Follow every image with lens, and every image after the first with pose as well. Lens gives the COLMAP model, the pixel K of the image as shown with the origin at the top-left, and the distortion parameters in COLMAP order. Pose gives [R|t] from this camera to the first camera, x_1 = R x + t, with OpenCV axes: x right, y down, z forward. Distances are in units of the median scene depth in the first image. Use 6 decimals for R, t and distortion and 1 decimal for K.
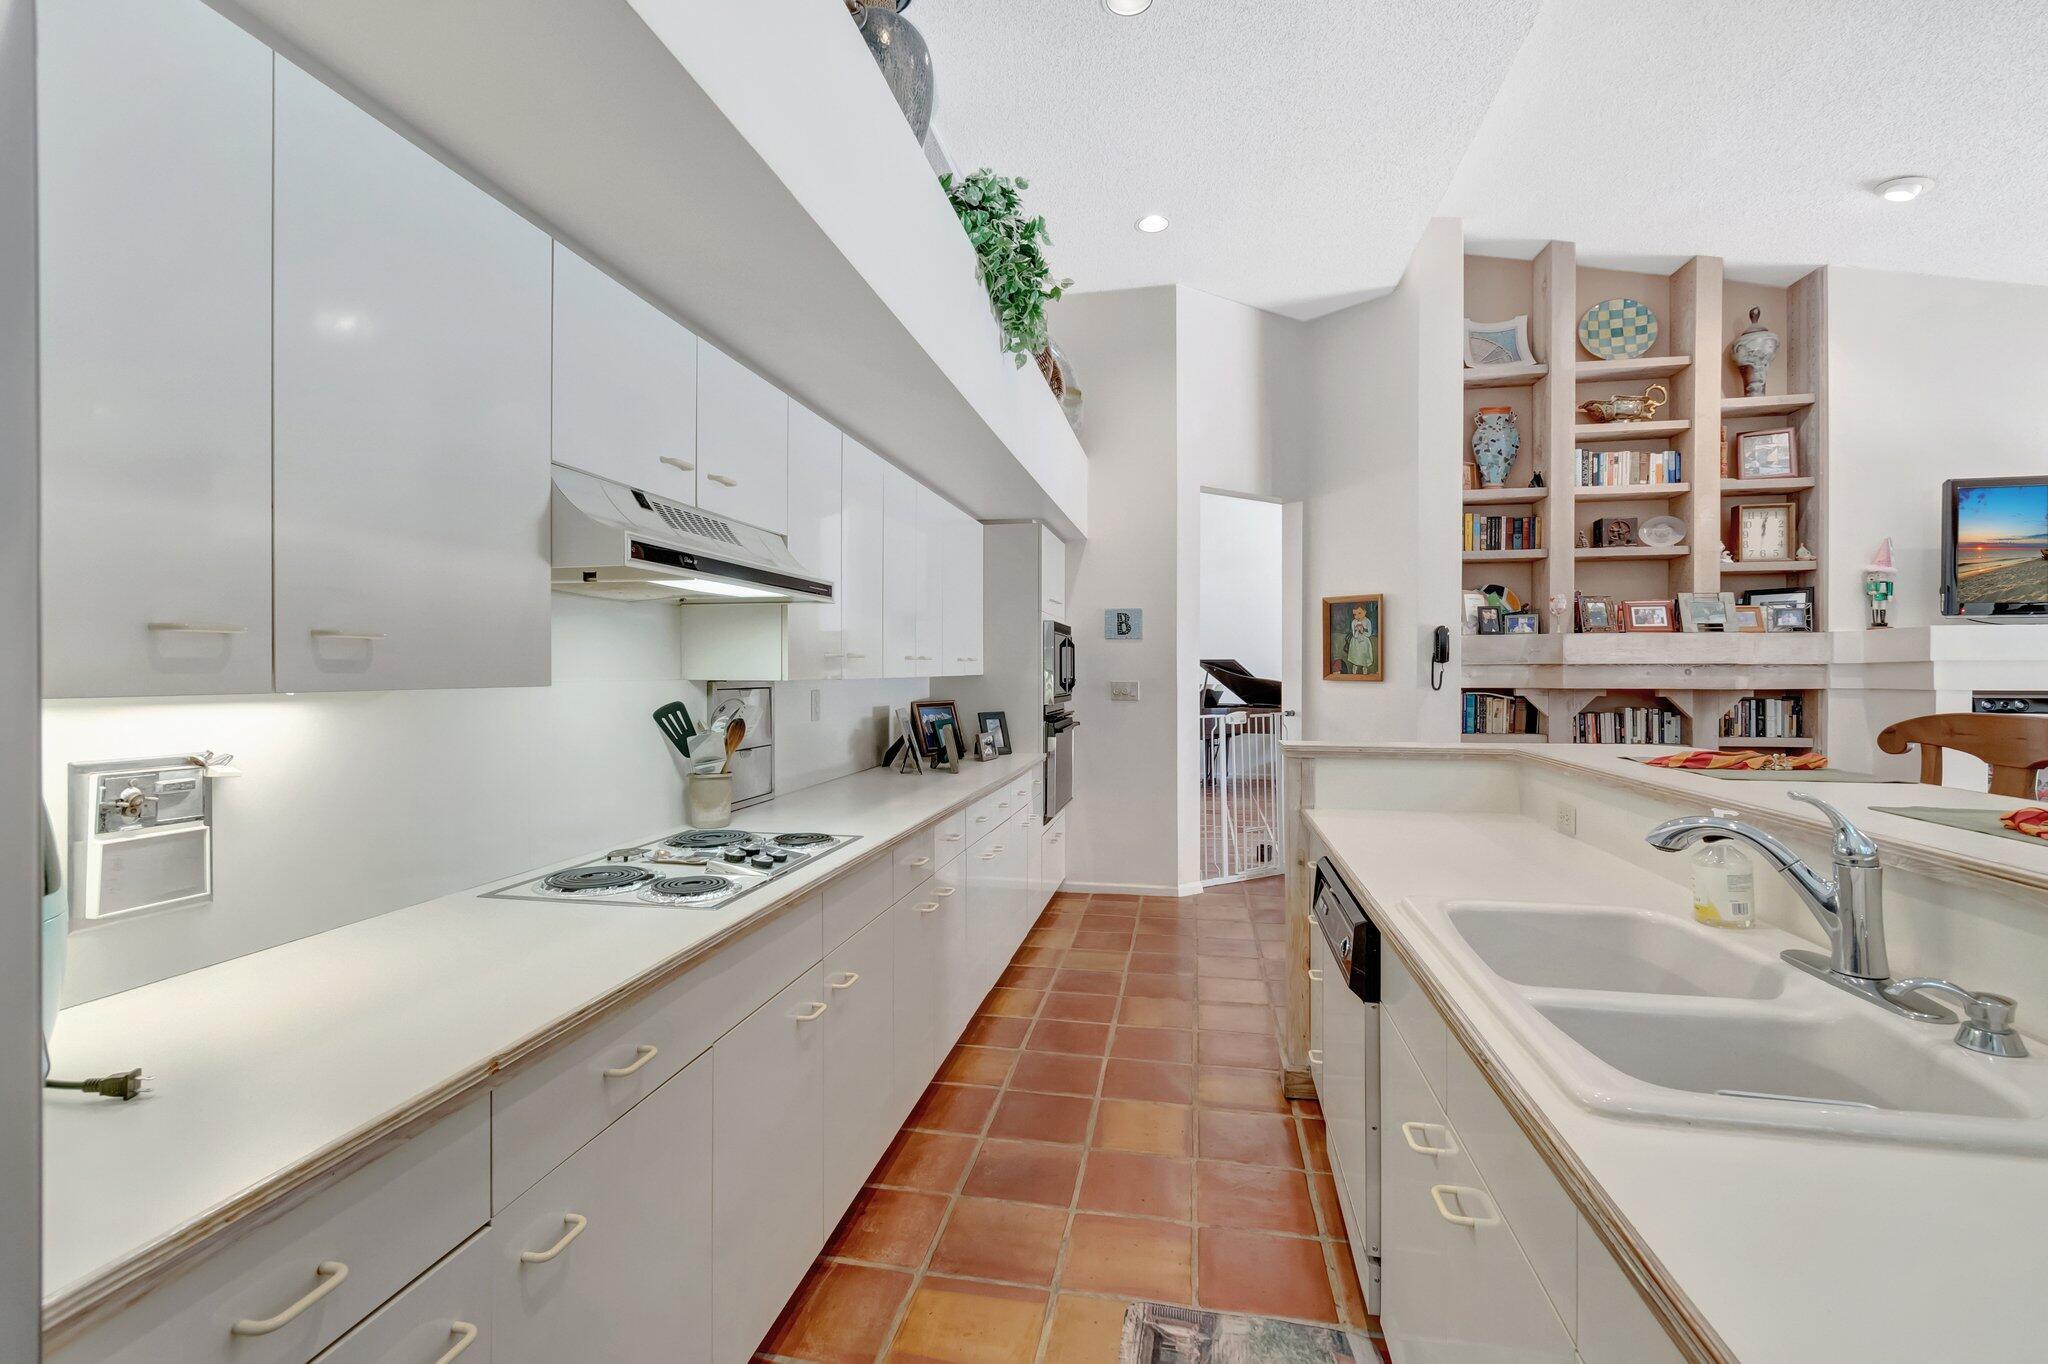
lens RADIAL K [[903.5, 0, 1014.0], [0, 903.5, 675.8], [0, 0, 1]] dist [-0.000002, -0.000828]
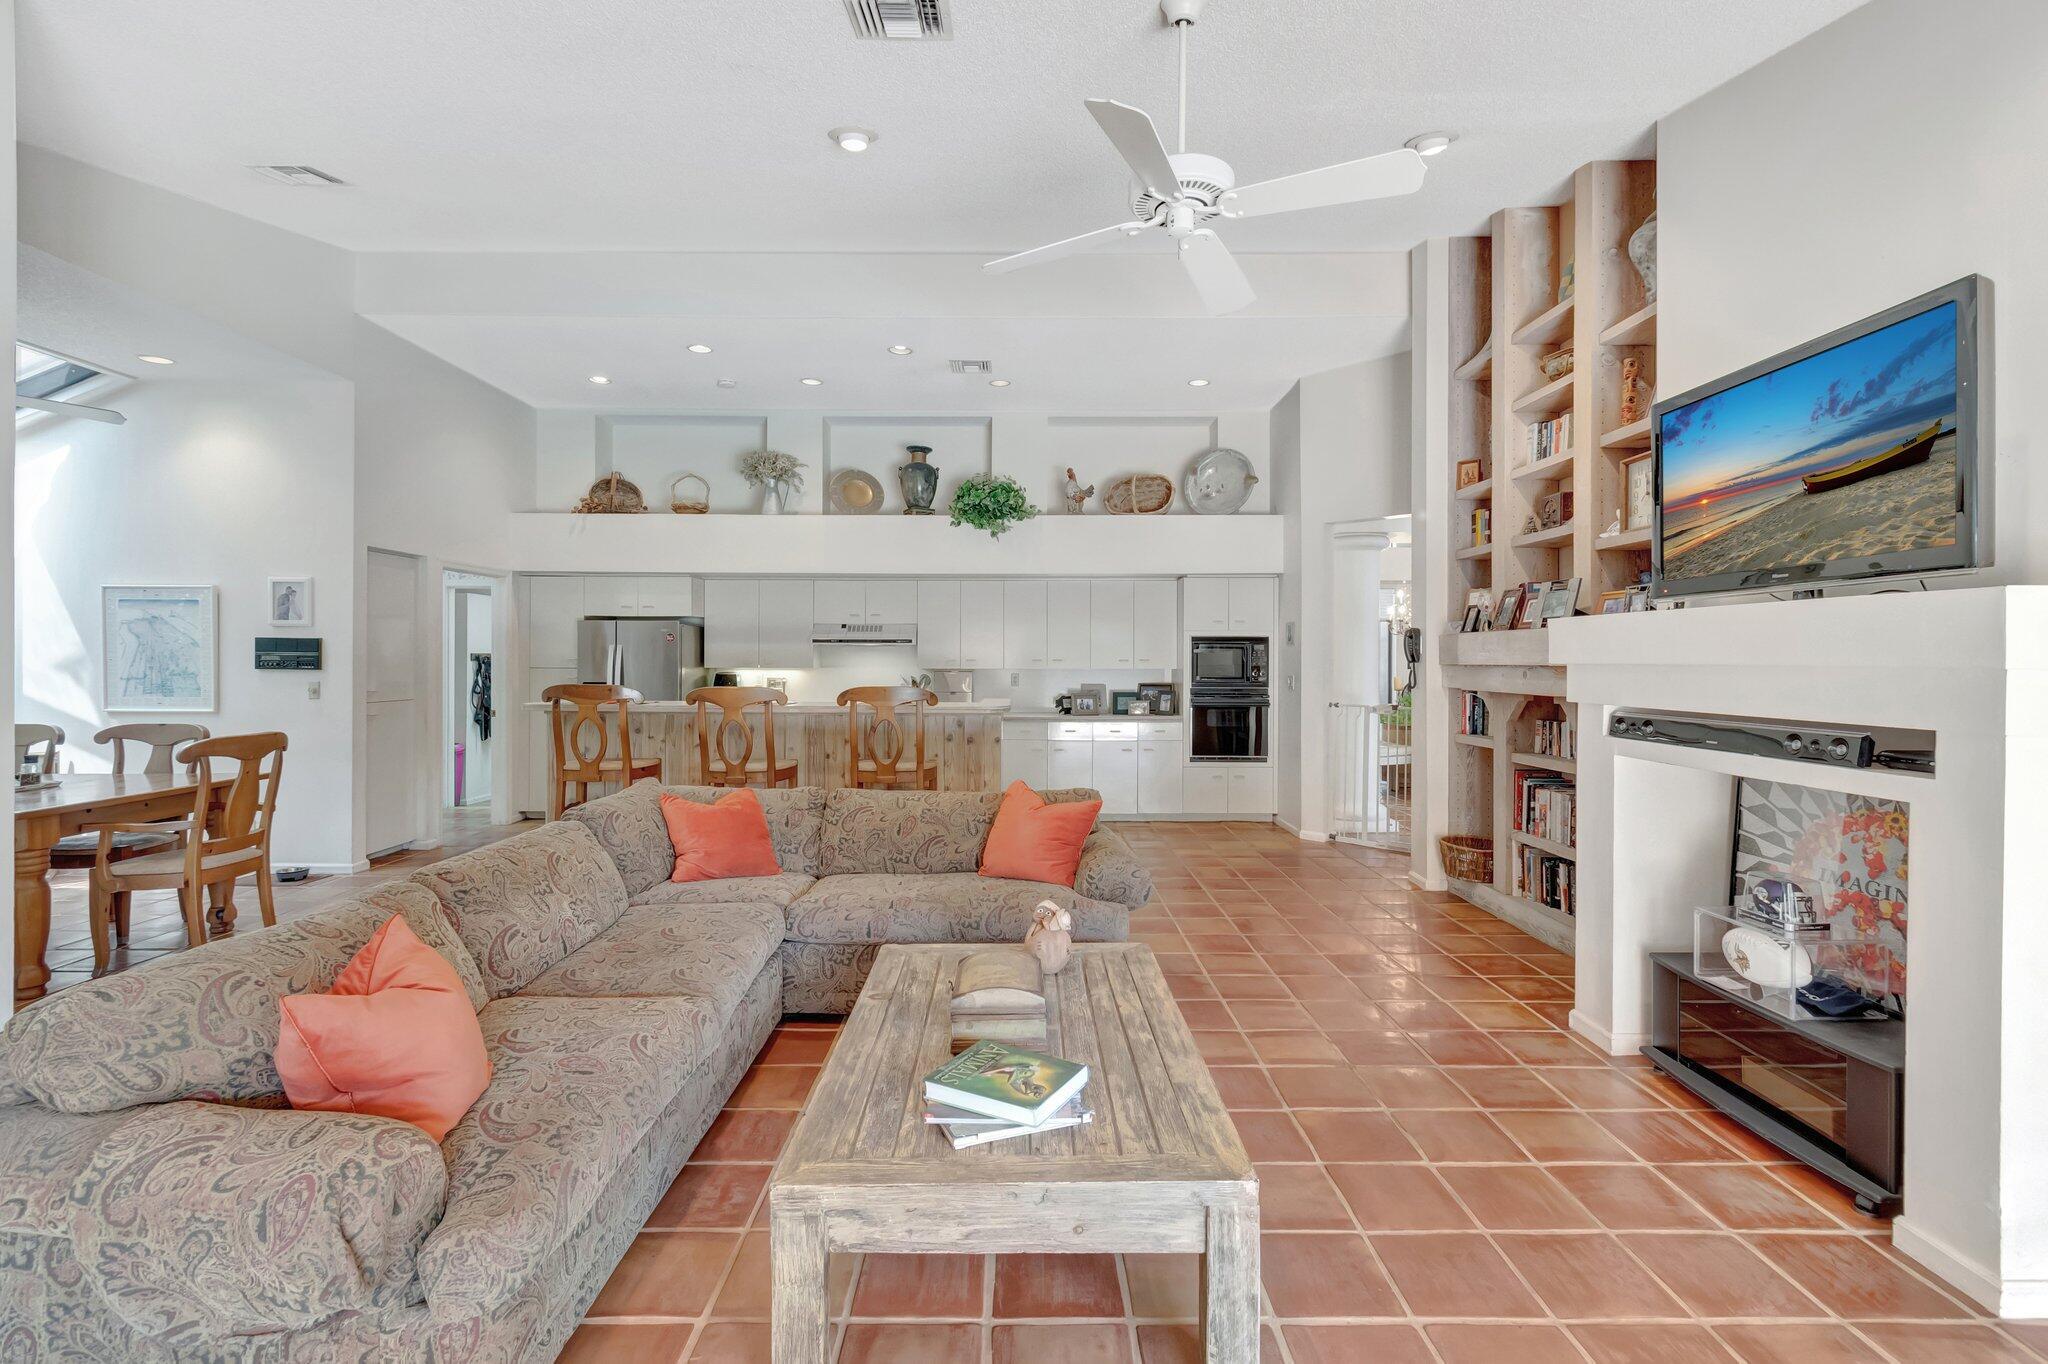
lens RADIAL K [[913.5, 0, 1013.2], [0, 913.5, 658.9], [0, 0, 1]] dist [0.000917, 0.000202]
pose [[0.196959, 0.001002, -0.980411, 1.441099], [-0.008073, 0.999967, -0.000600, -0.014383], [0.980379, 0.008033, 0.196961, 0.324903]]
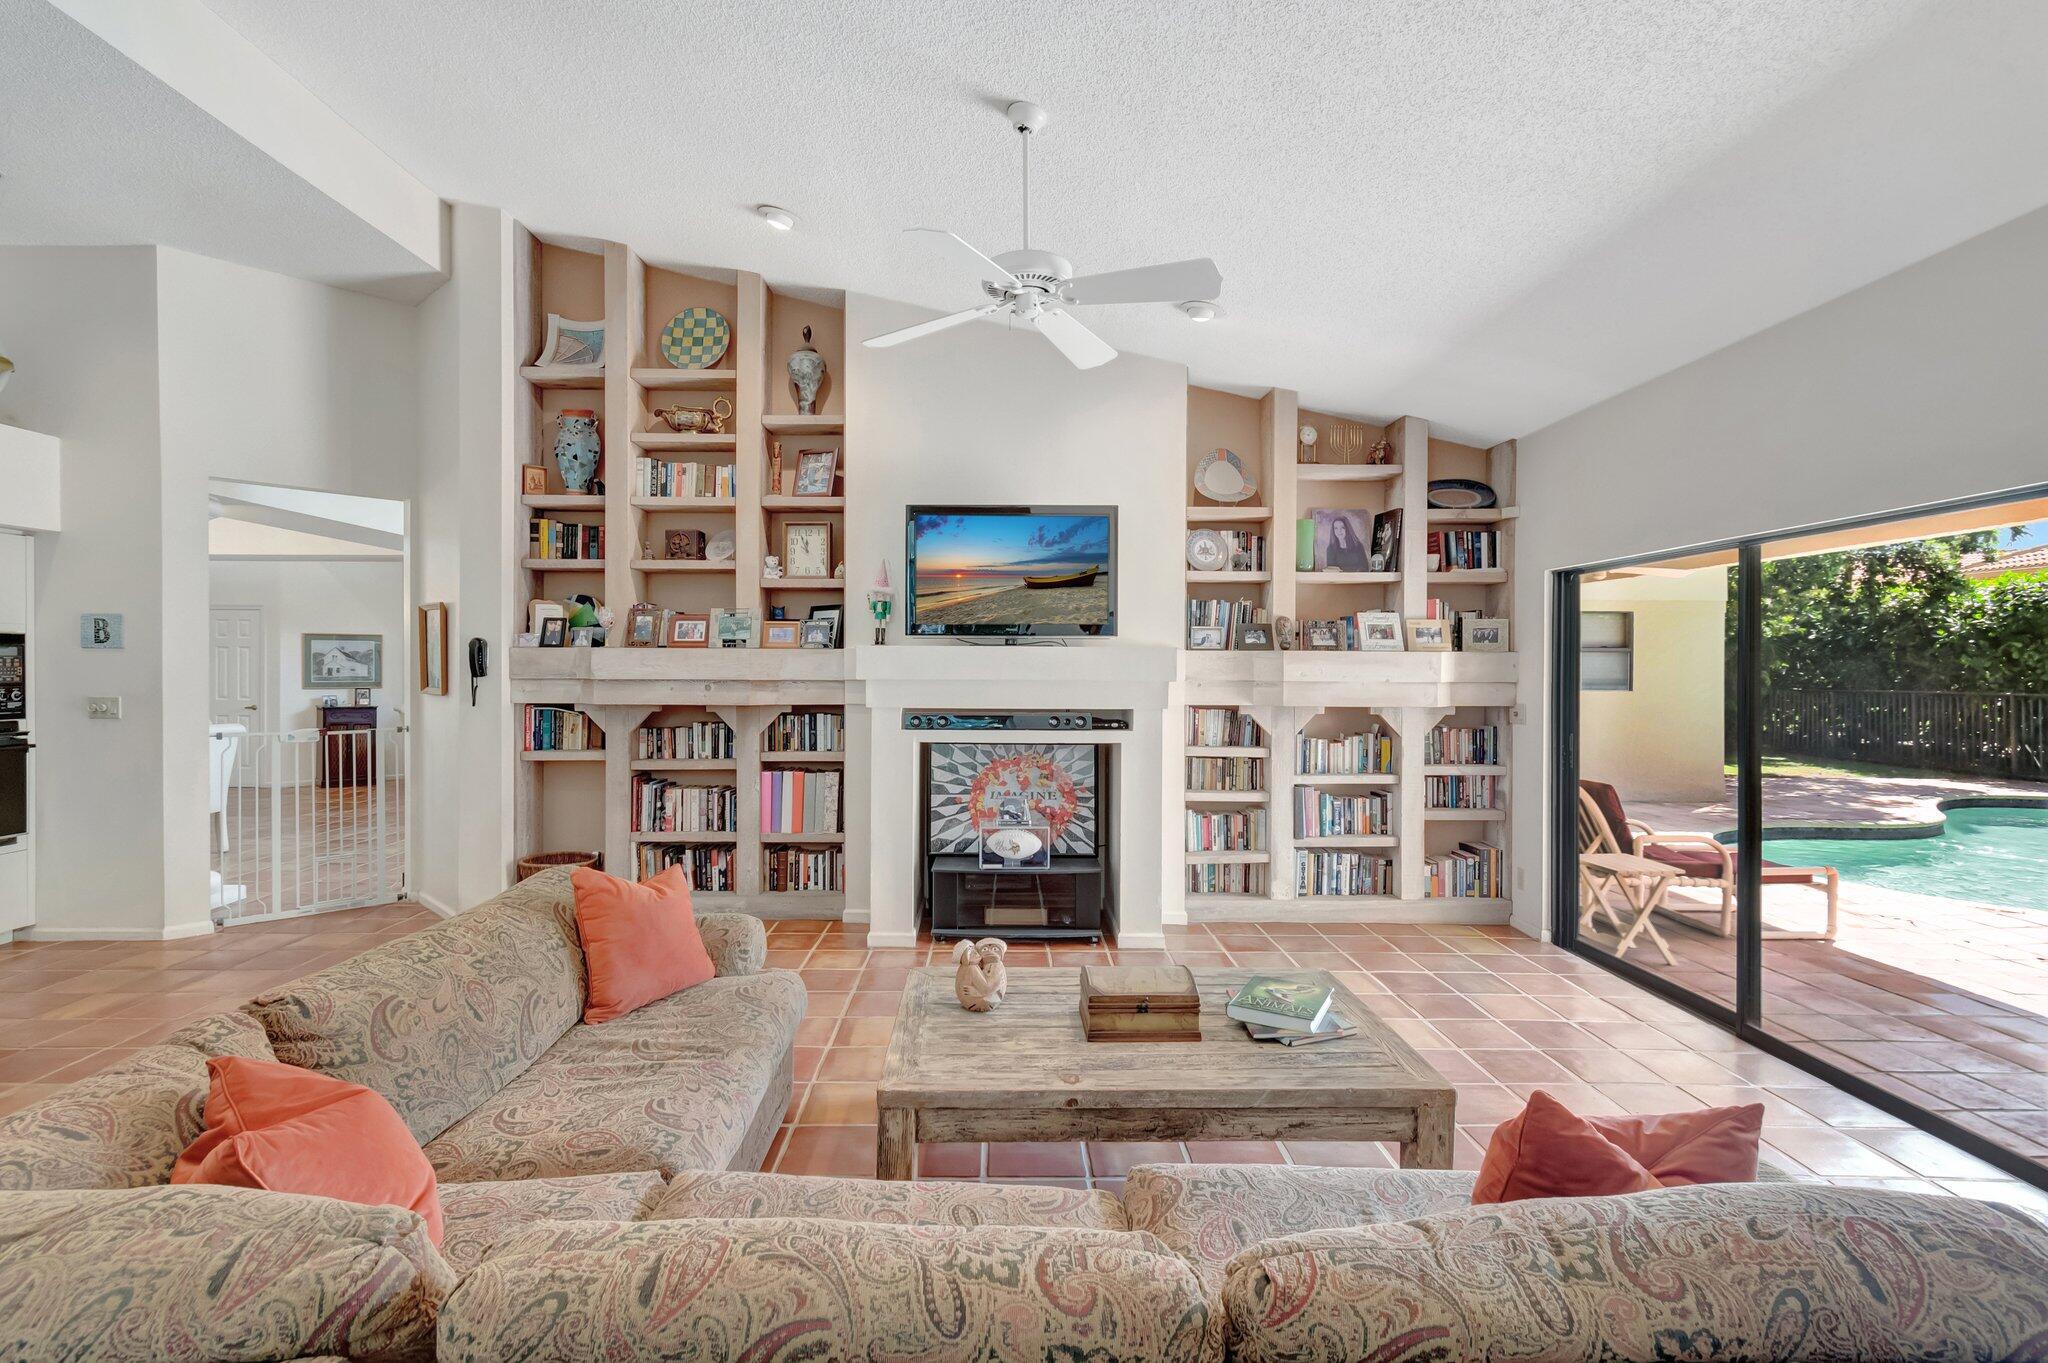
lens RADIAL K [[935.8, 0, 1014.3], [0, 935.8, 676.7], [0, 0, 1]] dist [0.000881, -0.000120]
pose [[0.977811, 0.003218, 0.209464, 0.818703], [-0.004733, 0.999966, 0.006731, -0.023846], [-0.209435, -0.007573, 0.977793, -0.075236]]
